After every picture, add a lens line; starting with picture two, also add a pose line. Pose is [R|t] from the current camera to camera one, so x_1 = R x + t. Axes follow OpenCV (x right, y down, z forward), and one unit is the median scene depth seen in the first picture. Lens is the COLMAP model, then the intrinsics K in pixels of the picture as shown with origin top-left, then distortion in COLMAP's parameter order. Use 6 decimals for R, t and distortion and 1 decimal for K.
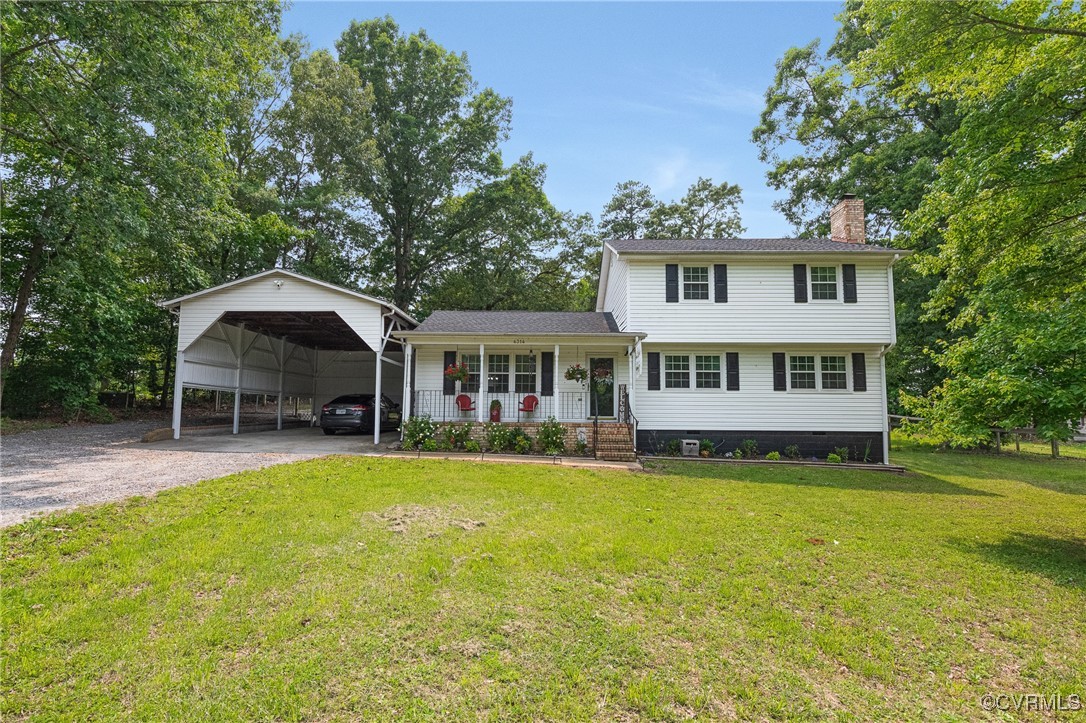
lens RADIAL K [[549.2, 0, 535.8], [0, 549.2, 364.5], [0, 0, 1]] dist [-0.002010, -0.000247]
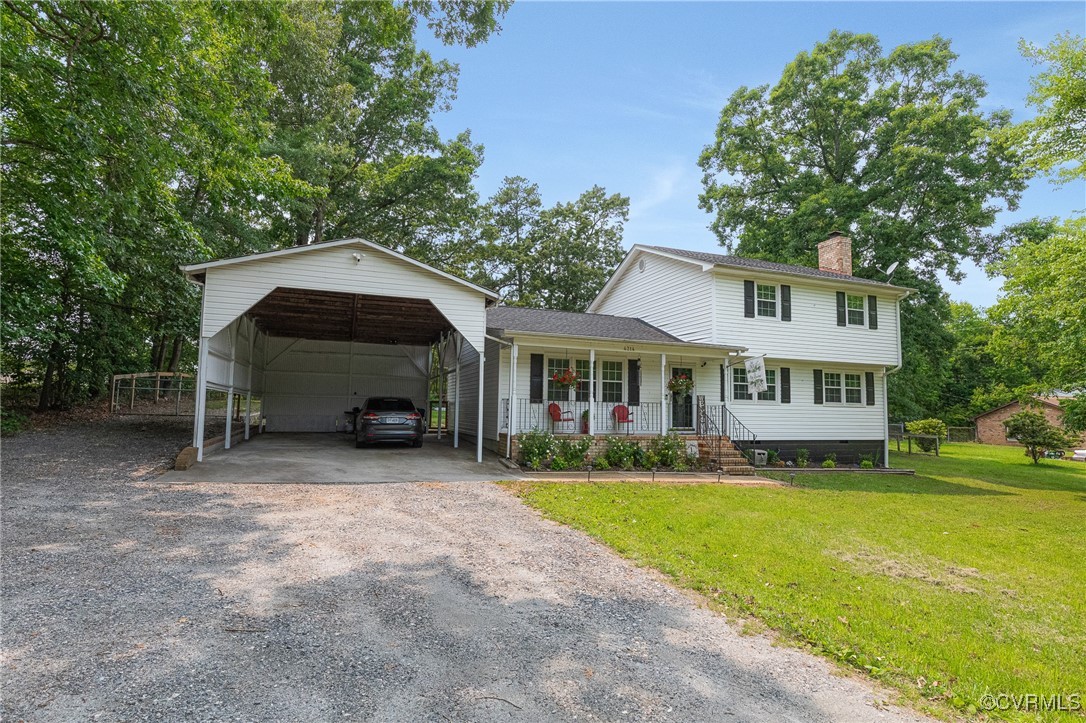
lens RADIAL K [[554.8, 0, 543.0], [0, 554.8, 361.5], [0, 0, 1]] dist [0.002194, 0.000318]
pose [[0.926648, 0.041911, 0.373587, -0.492746], [-0.045754, 0.998952, 0.001421, -0.013886], [-0.373135, -0.018410, 0.927594, 0.168595]]
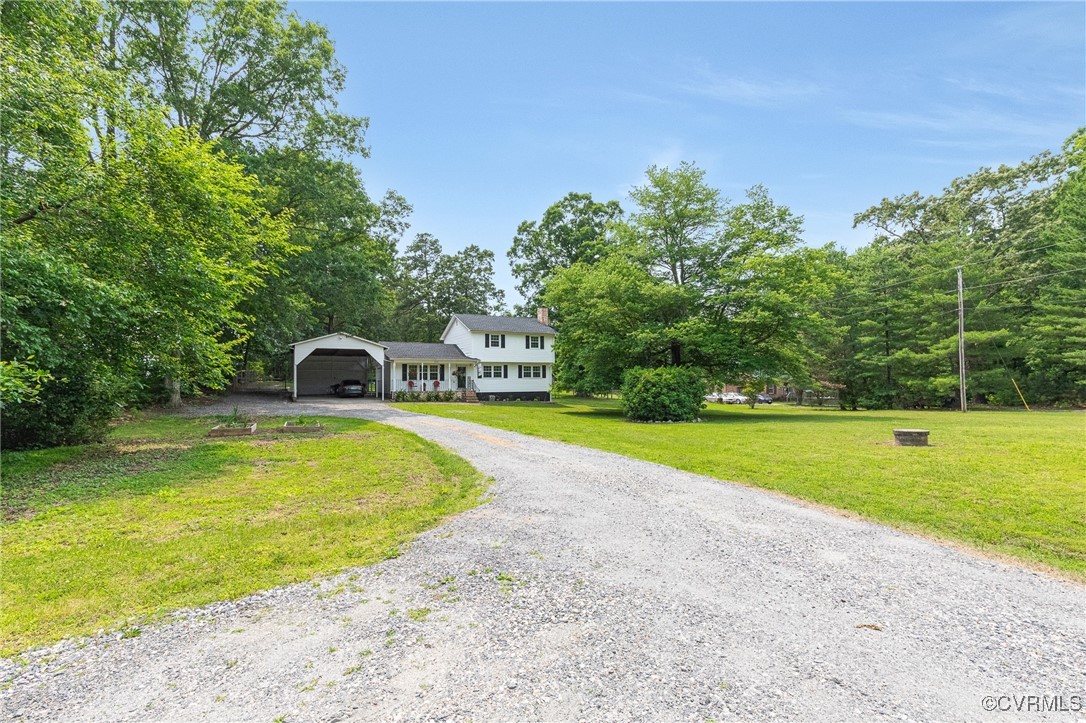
lens RADIAL K [[498.0, 0, 543.0], [0, 498.0, 361.5], [0, 0, 1]] dist [-0.001262, -0.000651]
pose [[0.874142, 0.005974, 0.485634, -0.735552], [-0.033016, 0.998342, 0.047148, -0.169649], [-0.484547, -0.057248, 0.872890, -1.365695]]
